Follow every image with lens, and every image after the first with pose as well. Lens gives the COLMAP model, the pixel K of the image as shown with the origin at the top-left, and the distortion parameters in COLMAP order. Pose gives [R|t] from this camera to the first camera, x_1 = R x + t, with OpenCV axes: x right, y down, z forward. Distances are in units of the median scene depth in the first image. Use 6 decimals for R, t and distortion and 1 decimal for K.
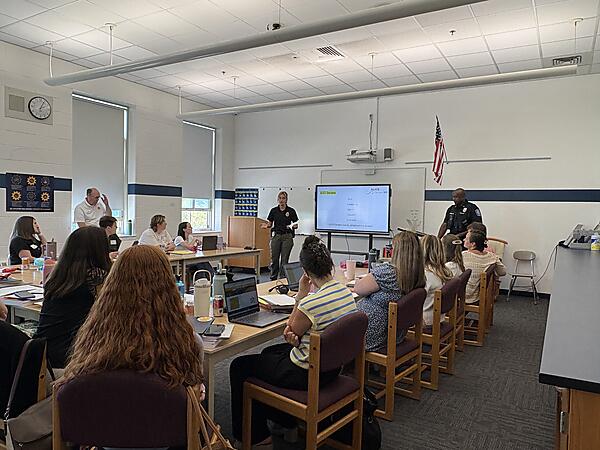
lens RADIAL K [[454.2, 0, 298.6], [0, 454.2, 228.3], [0, 0, 1]] dist [-0.007318, 0.024253]
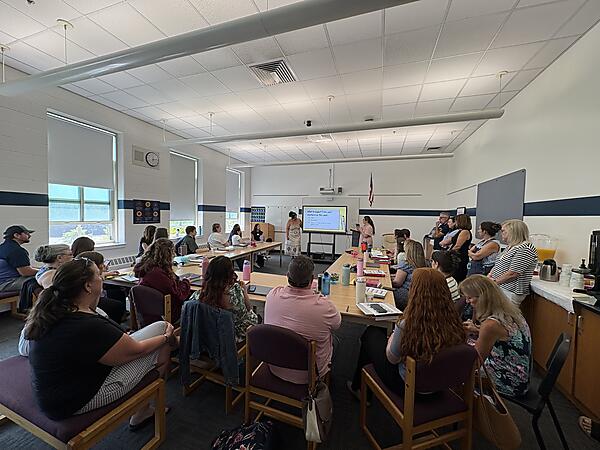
lens RADIAL K [[238.9, 0, 299.8], [0, 238.9, 224.8], [0, 0, 1]] dist [0.011651, -0.000259]
pose [[0.978765, -0.007961, 0.204829, -0.186919], [0.006520, 0.999949, 0.007710, -0.027781], [-0.204880, -0.006210, 0.978767, 0.045027]]
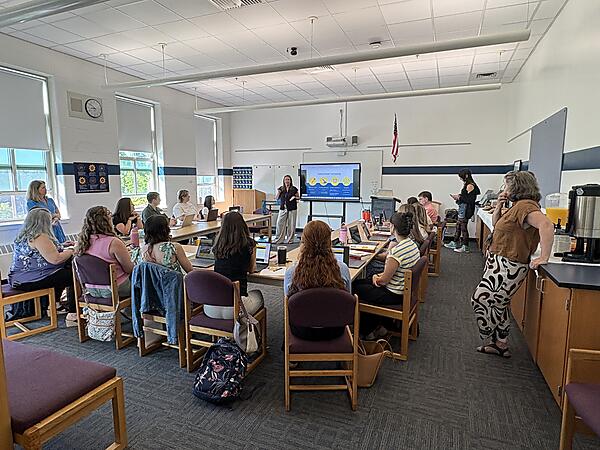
lens RADIAL K [[362.8, 0, 297.8], [0, 362.8, 222.1], [0, 0, 1]] dist [0.008319, 0.003172]
pose [[0.989686, -0.041037, 0.137254, -0.135511], [0.029181, 0.995754, 0.087305, -0.021514], [-0.140253, -0.082399, 0.986681, -0.064521]]
